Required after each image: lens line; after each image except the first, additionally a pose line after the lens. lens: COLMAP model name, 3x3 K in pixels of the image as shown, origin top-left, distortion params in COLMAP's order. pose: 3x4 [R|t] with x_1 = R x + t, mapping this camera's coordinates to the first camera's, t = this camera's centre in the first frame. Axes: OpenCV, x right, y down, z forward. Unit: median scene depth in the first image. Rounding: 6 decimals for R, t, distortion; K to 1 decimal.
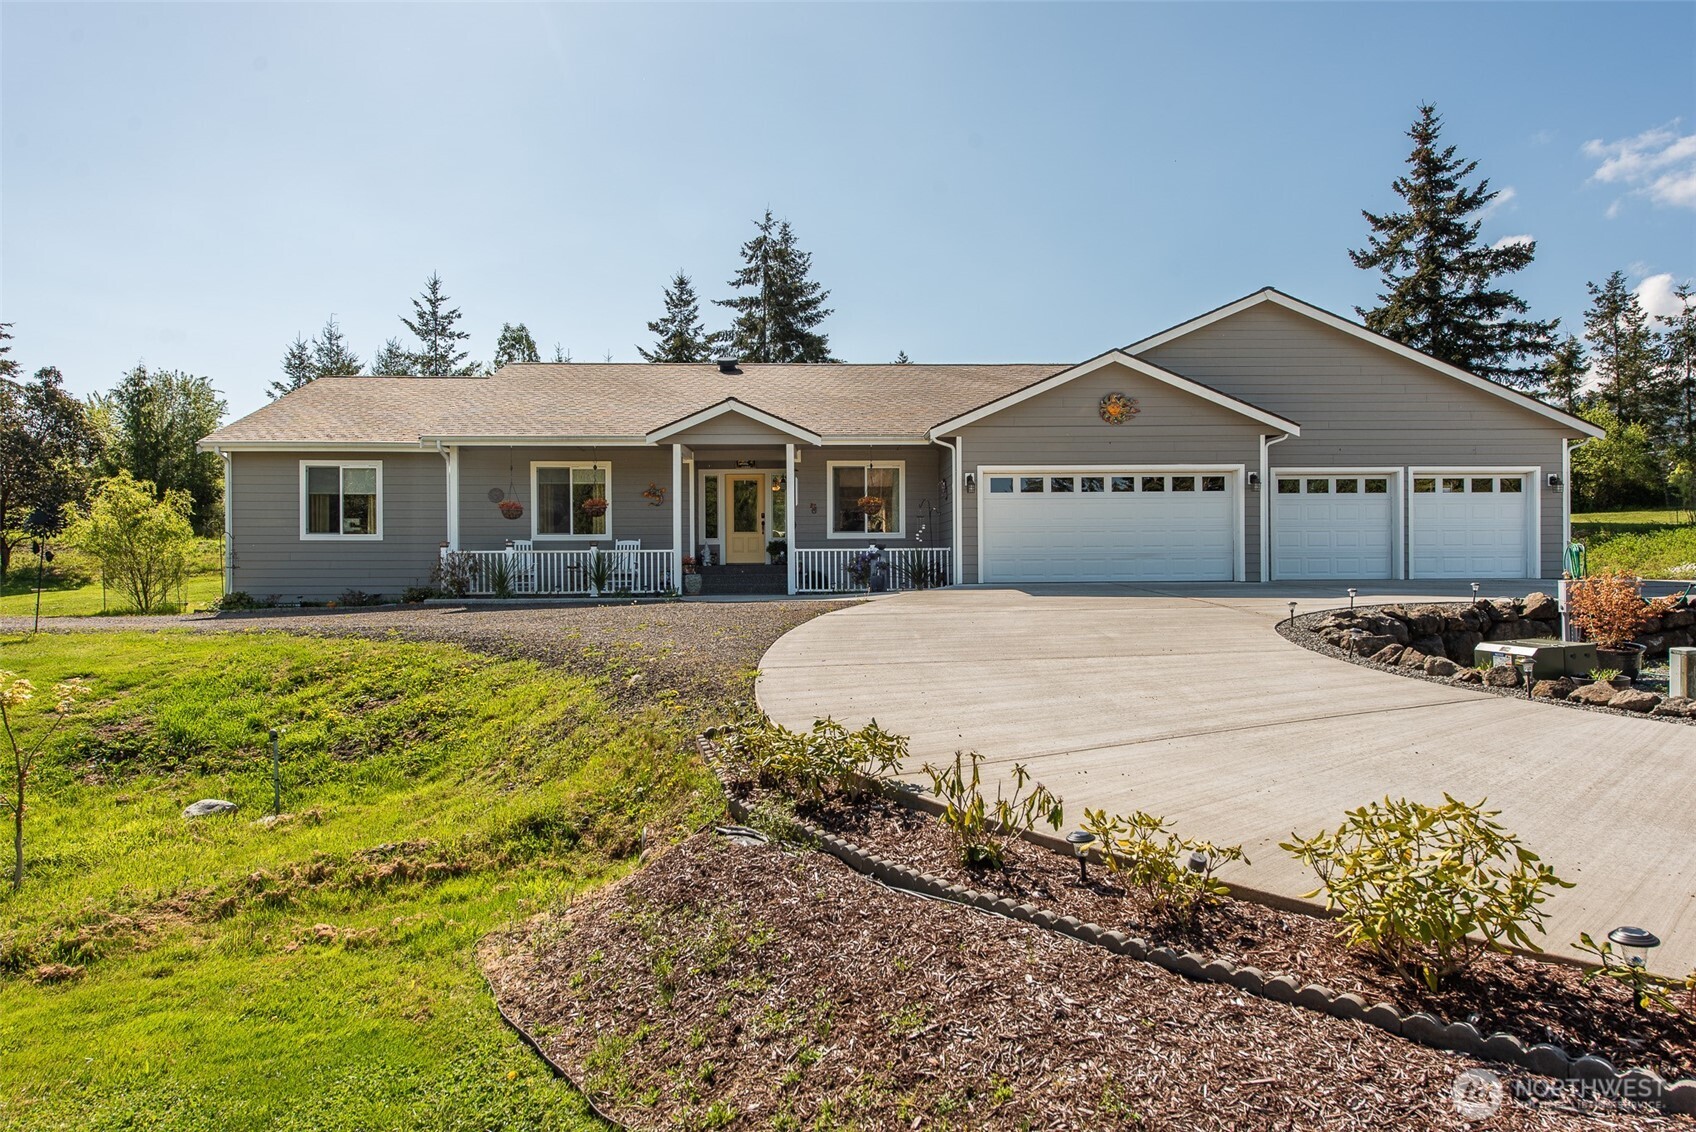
lens RADIAL K [[1008.4, 0, 855.7], [0, 1008.4, 569.4], [0, 0, 1]] dist [0.017114, -0.000565]
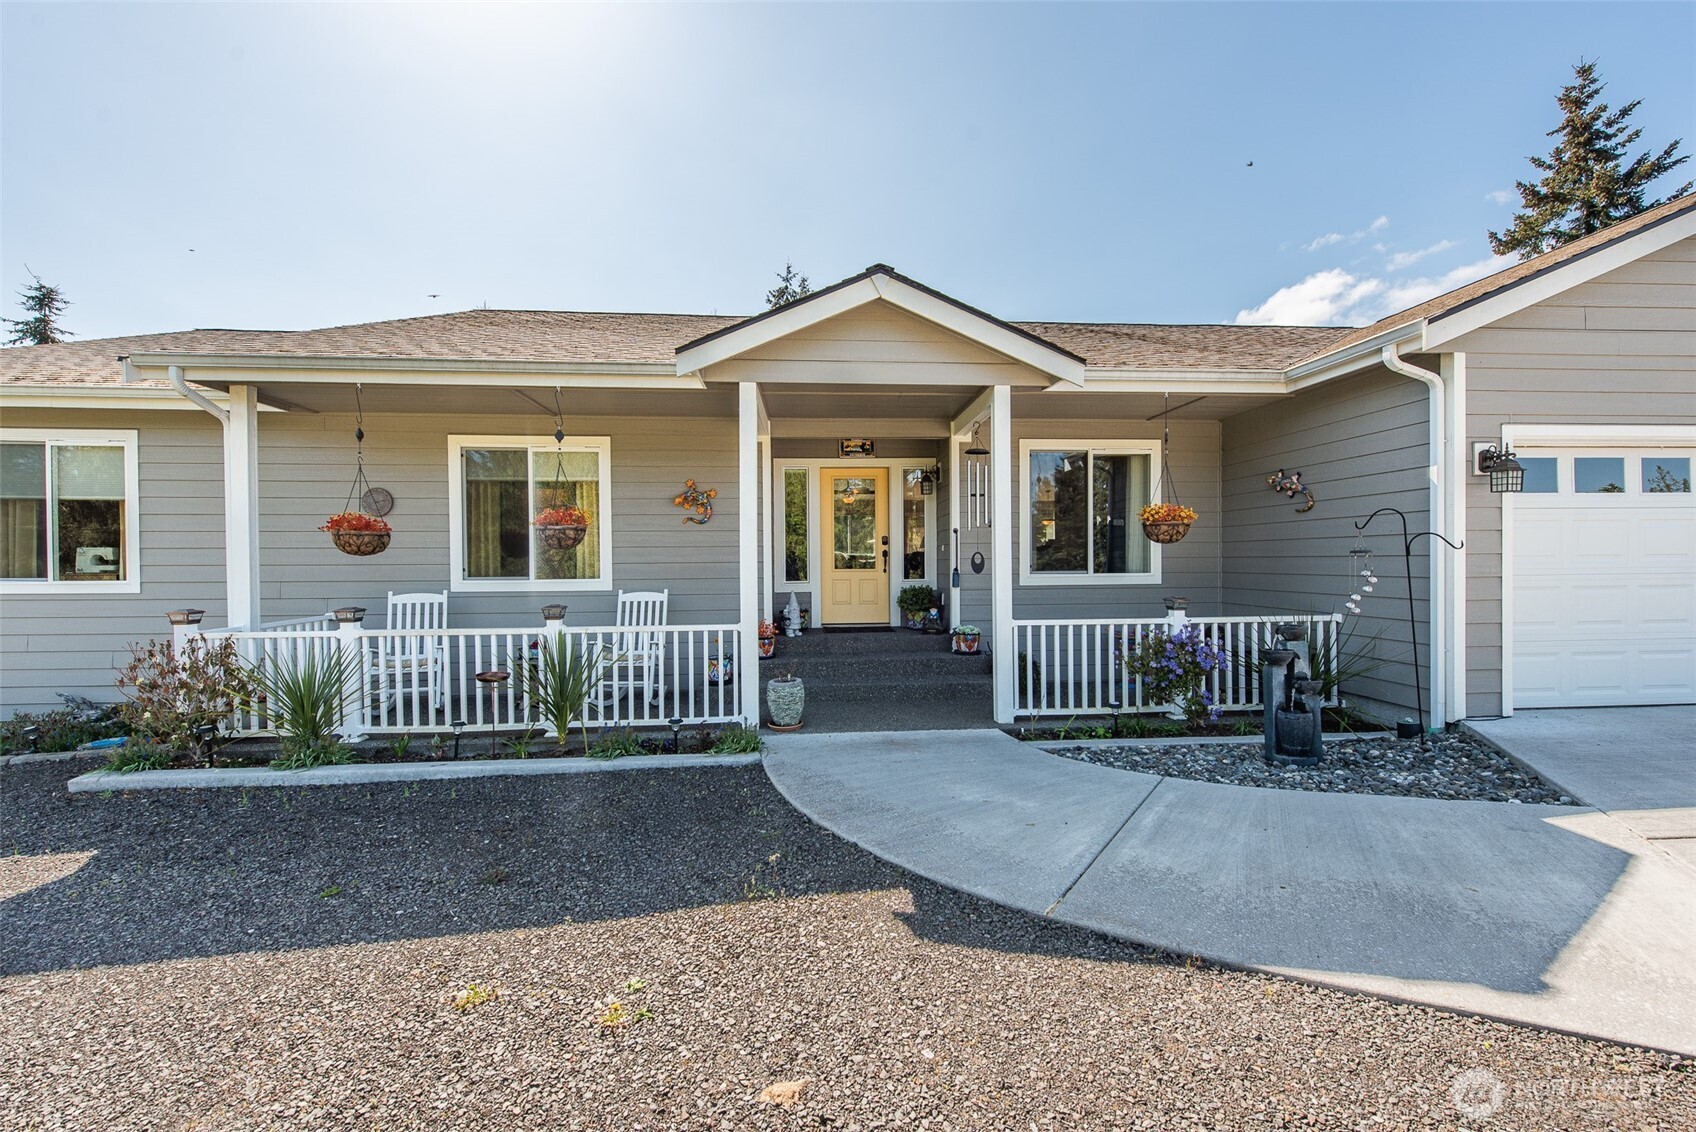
lens RADIAL K [[695.6, 0, 848.3], [0, 695.6, 560.0], [0, 0, 1]] dist [0.003429, -0.001148]
pose [[0.999573, -0.000555, 0.029206, -0.133849], [0.000783, 0.999969, -0.007802, -0.041929], [-0.029201, 0.007822, 0.999543, 0.652428]]
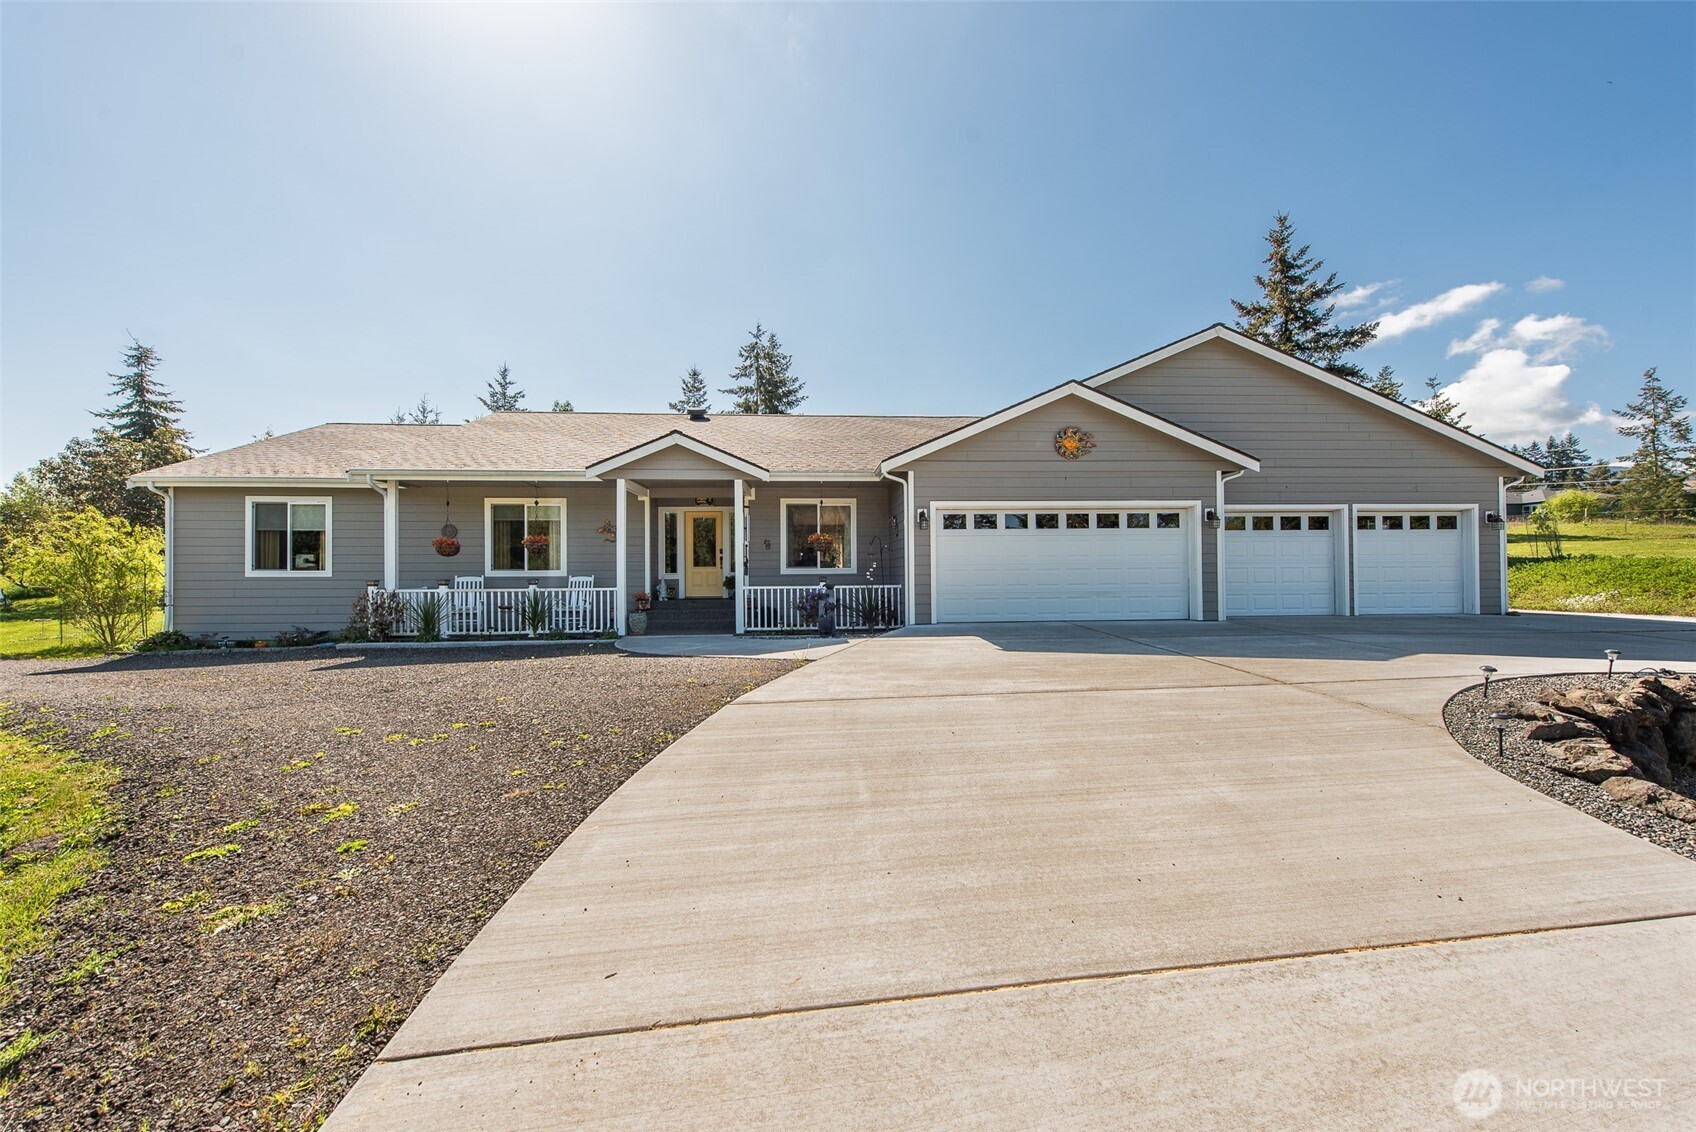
lens RADIAL K [[660.0, 0, 844.9], [0, 660.0, 567.8], [0, 0, 1]] dist [0.011379, -0.001700]
pose [[0.999703, -0.000670, 0.024363, 0.021505], [0.001117, 0.999831, -0.018327, -0.025014], [-0.024346, 0.018348, 0.999535, 0.334897]]
